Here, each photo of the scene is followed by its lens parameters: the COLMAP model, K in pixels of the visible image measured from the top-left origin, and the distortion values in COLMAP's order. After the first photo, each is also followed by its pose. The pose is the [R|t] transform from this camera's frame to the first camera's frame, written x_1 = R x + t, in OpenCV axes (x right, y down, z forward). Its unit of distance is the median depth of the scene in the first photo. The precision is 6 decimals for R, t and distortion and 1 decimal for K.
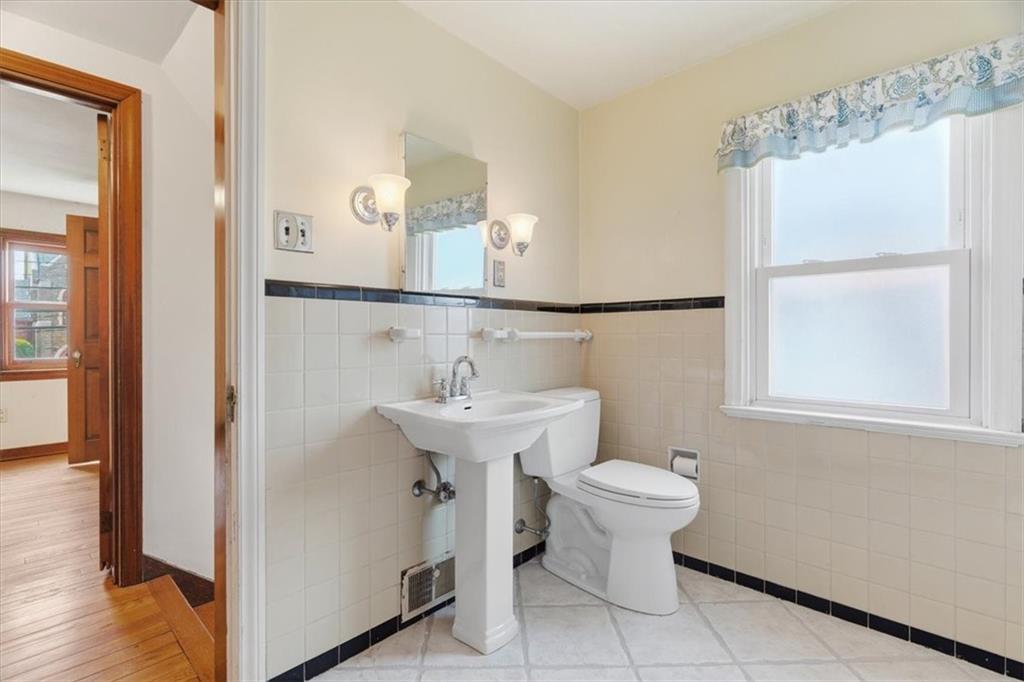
lens RADIAL K [[471.9, 0, 509.8], [0, 471.9, 338.9], [0, 0, 1]] dist [0.001973, 0.000350]
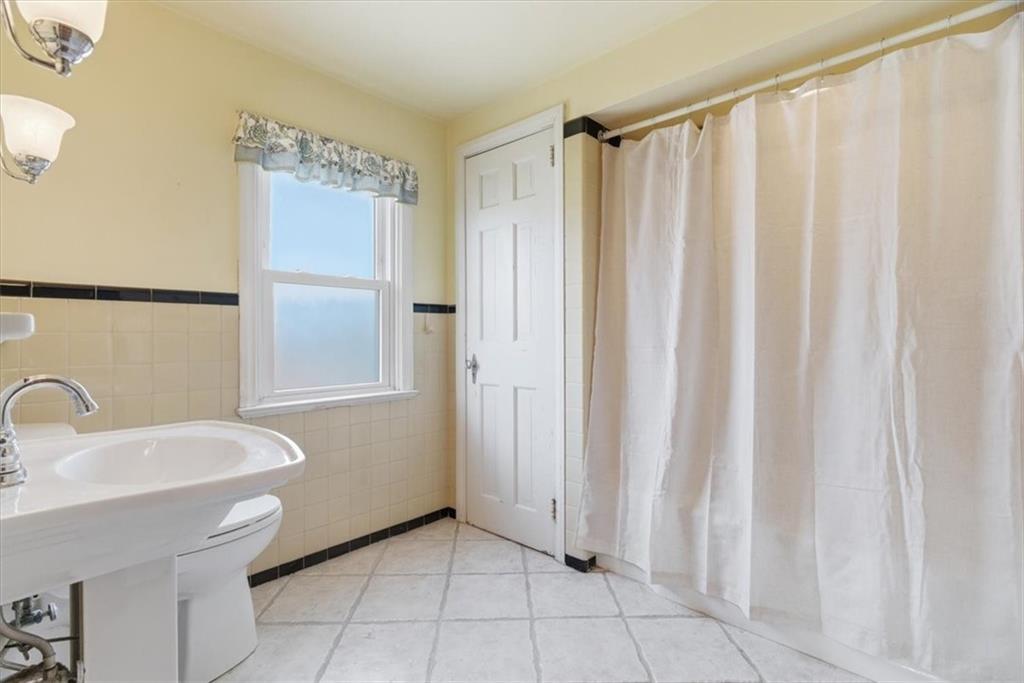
lens RADIAL K [[471.9, 0, 510.0], [0, 471.9, 340.0], [0, 0, 1]] dist [0.001973, 0.000350]
pose [[-0.004927, -0.005904, 0.999970, -0.581788], [0.009116, 0.999941, 0.005949, 0.002580], [-0.999946, 0.009145, -0.004873, 0.539796]]
